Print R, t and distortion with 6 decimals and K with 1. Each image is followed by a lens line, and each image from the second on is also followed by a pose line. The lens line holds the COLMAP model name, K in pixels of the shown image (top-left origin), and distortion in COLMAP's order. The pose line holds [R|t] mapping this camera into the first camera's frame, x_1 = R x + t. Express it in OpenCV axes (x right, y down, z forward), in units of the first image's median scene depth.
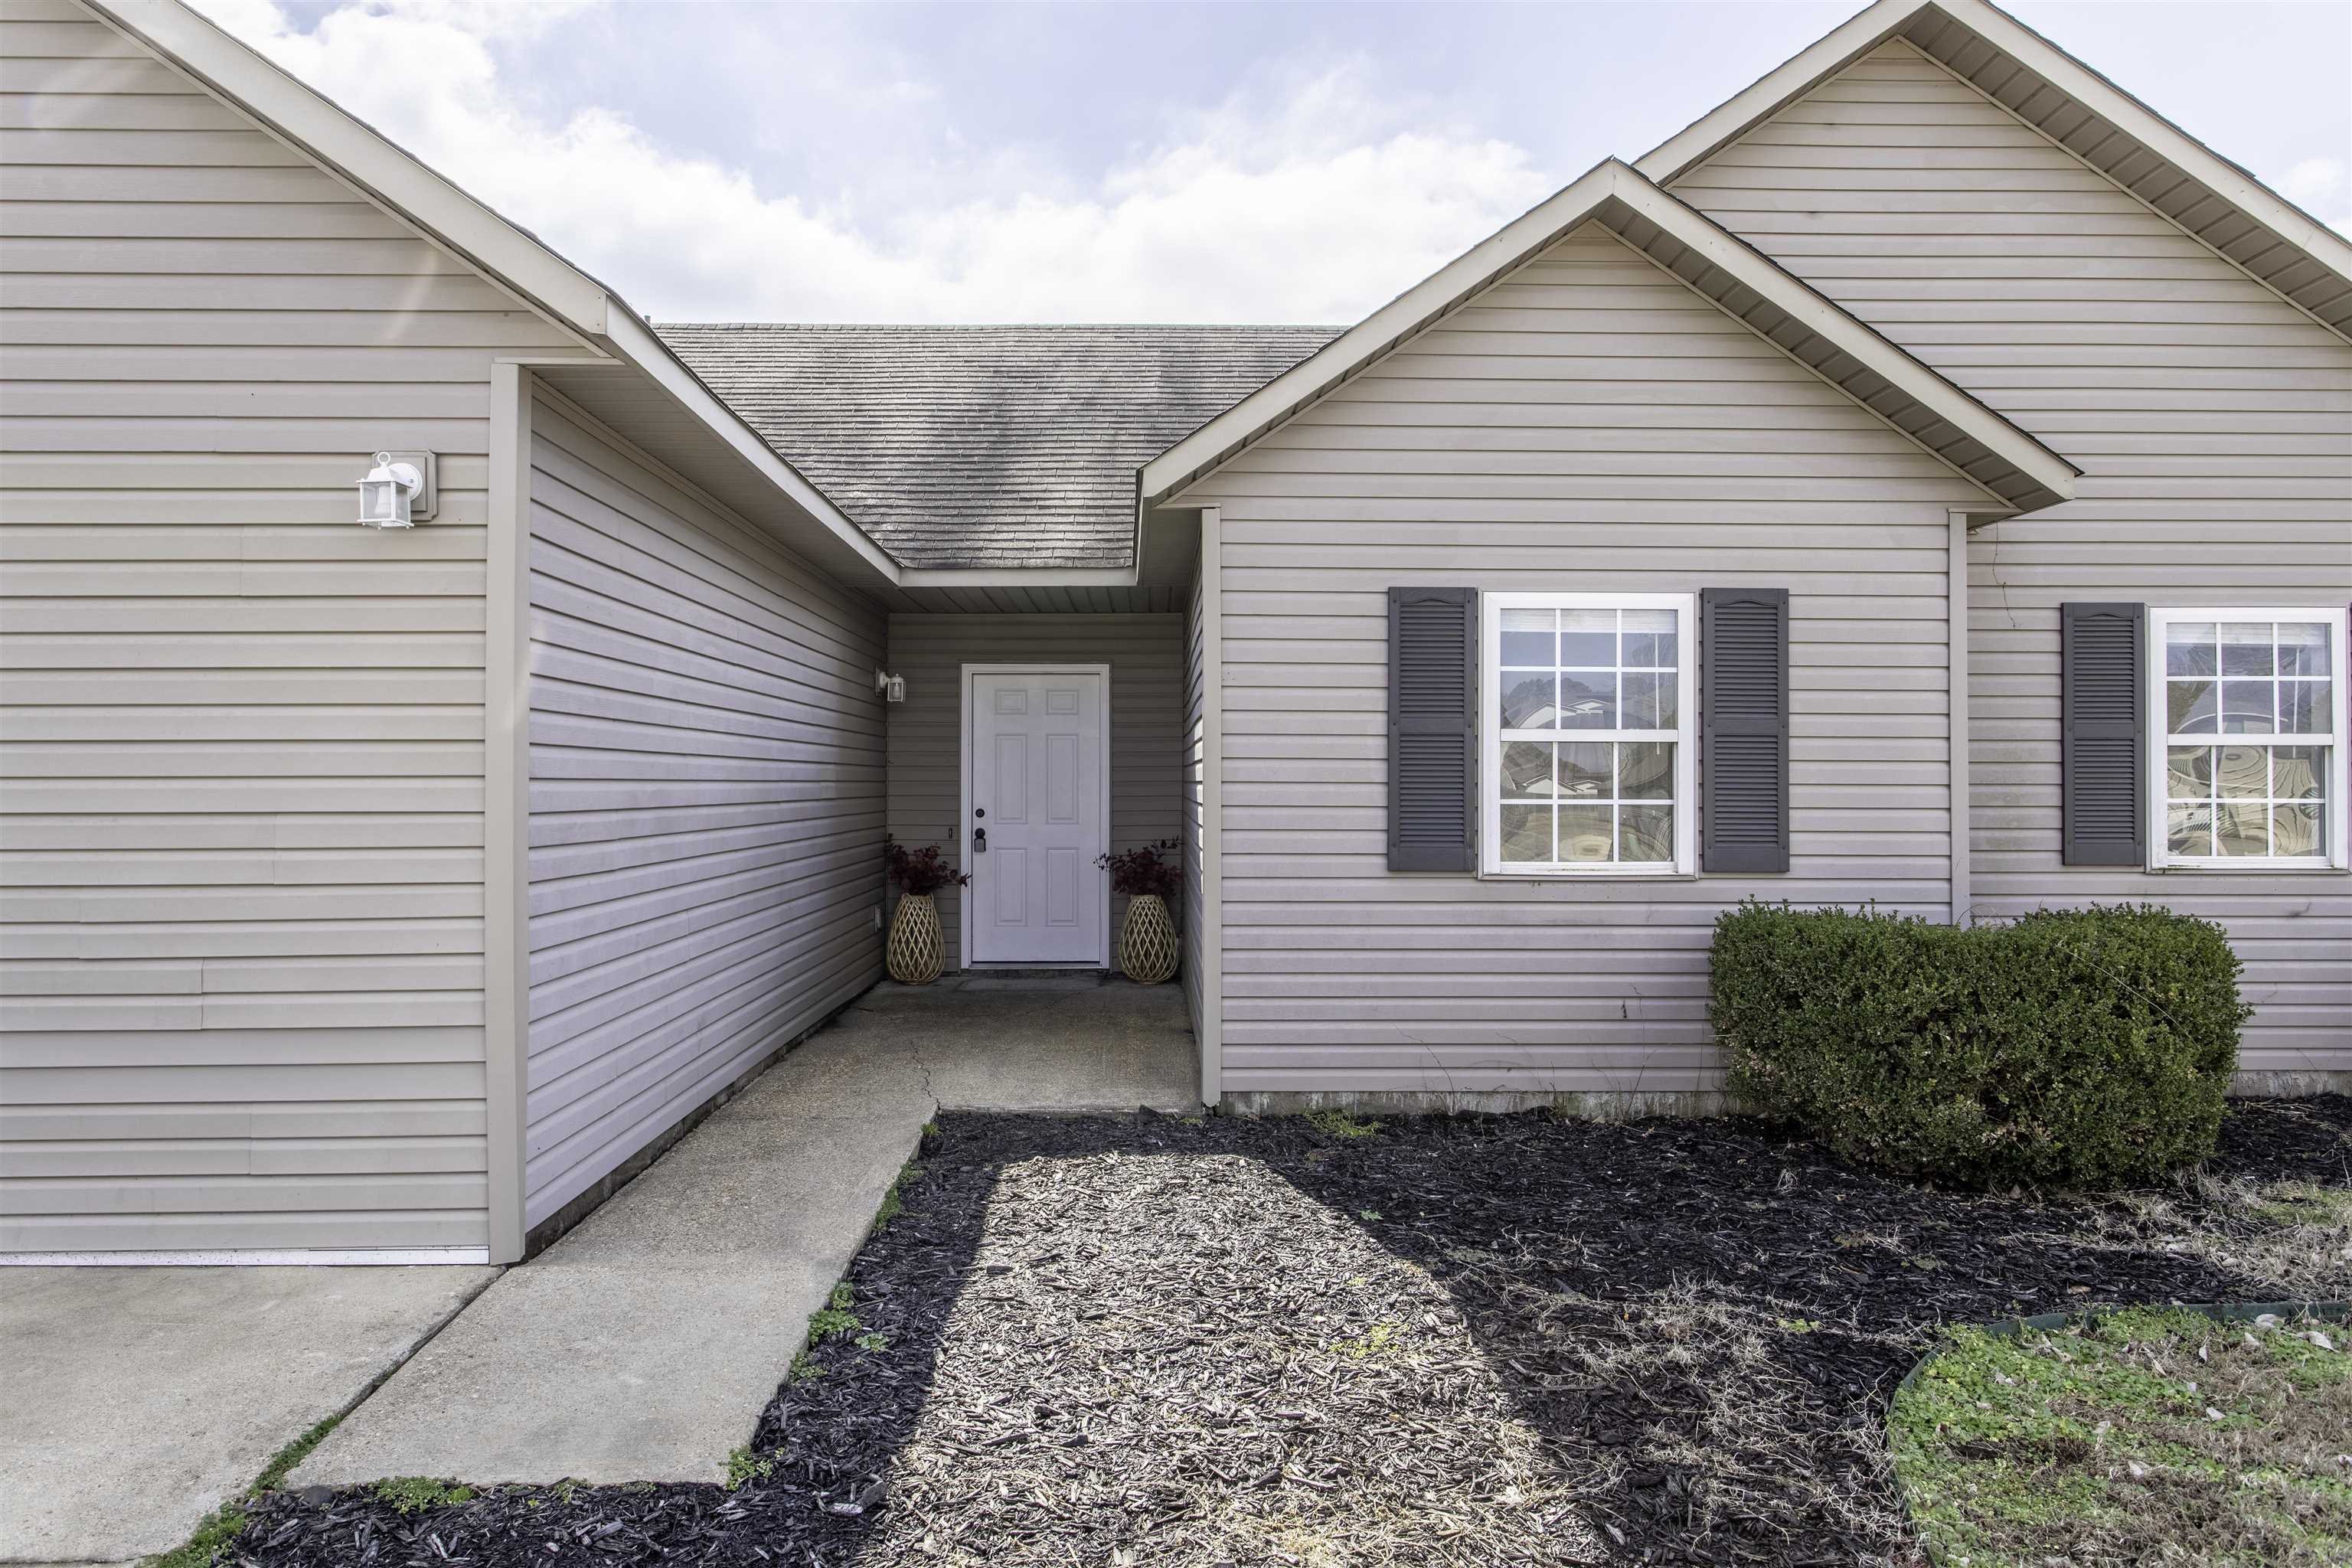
lens RADIAL K [[1770.7, 0, 1187.9], [0, 1770.7, 775.4], [0, 0, 1]] dist [0.003101, 0.004102]
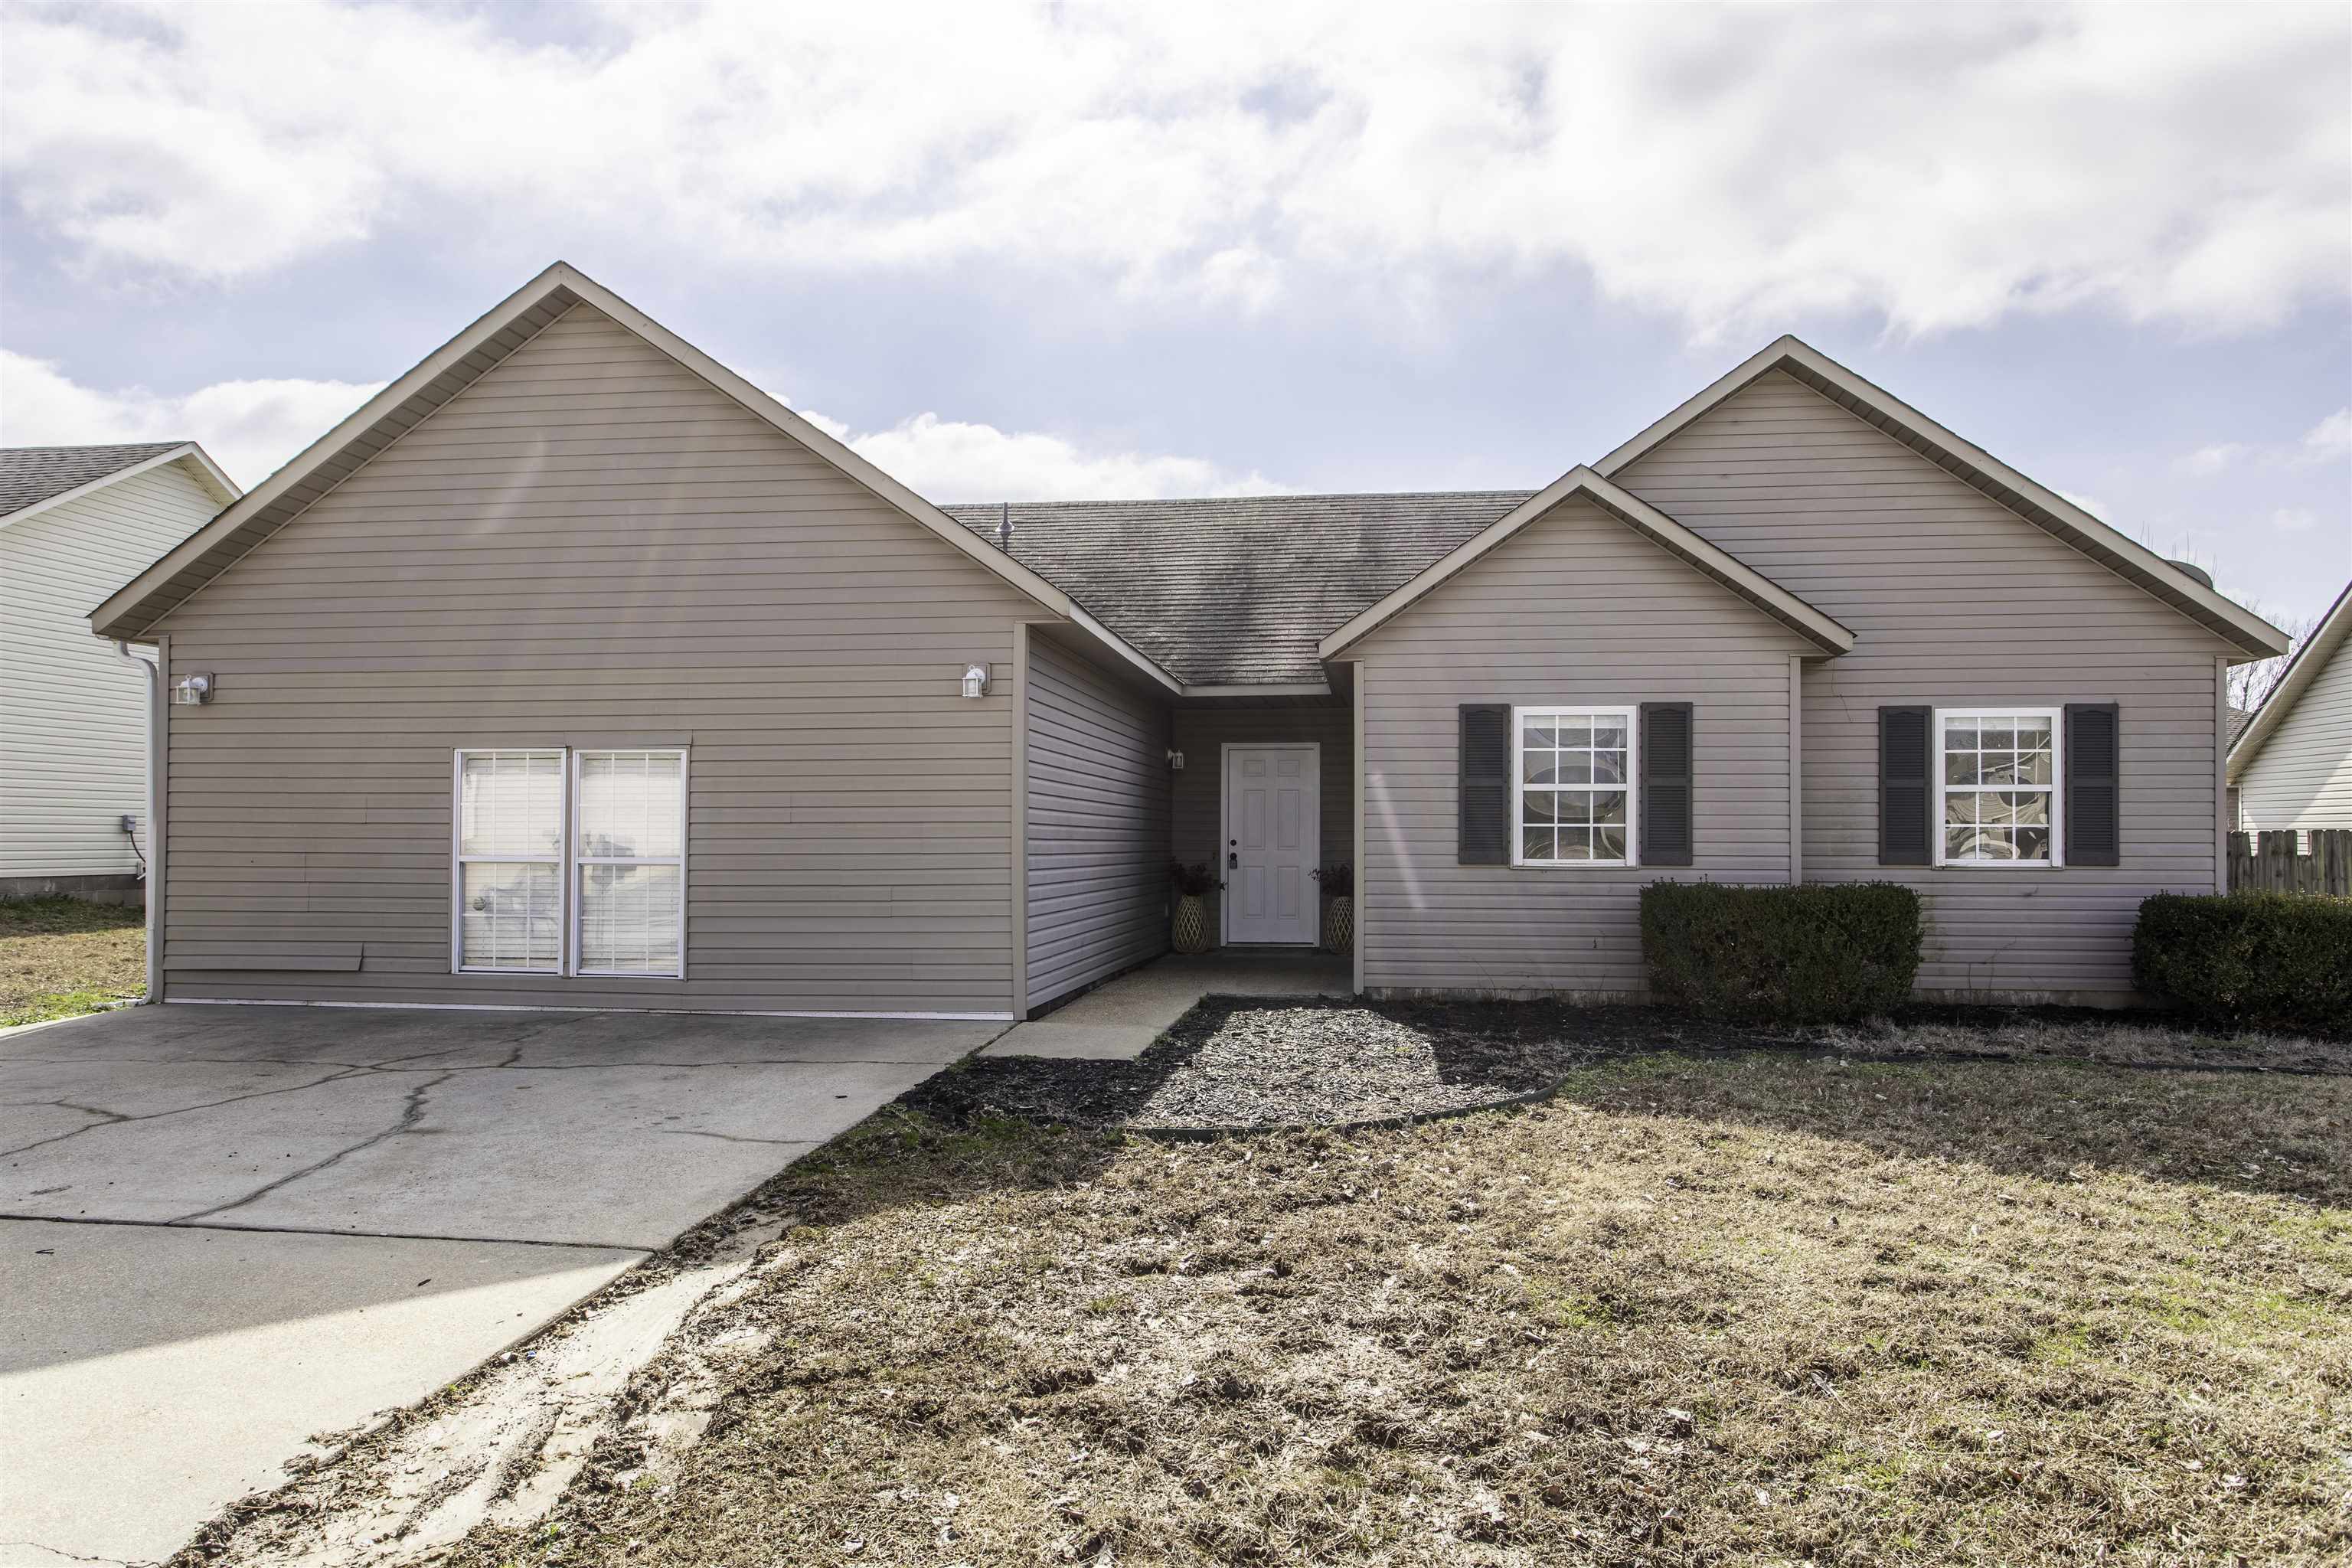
lens RADIAL K [[1770.7, 0, 1189.8], [0, 1770.7, 798.1], [0, 0, 1]] dist [0.003101, 0.004102]
pose [[0.989359, -0.003463, -0.145451, 0.102737], [0.000288, 0.999761, -0.021845, 0.026064], [0.145492, 0.021571, 0.989124, -0.782236]]
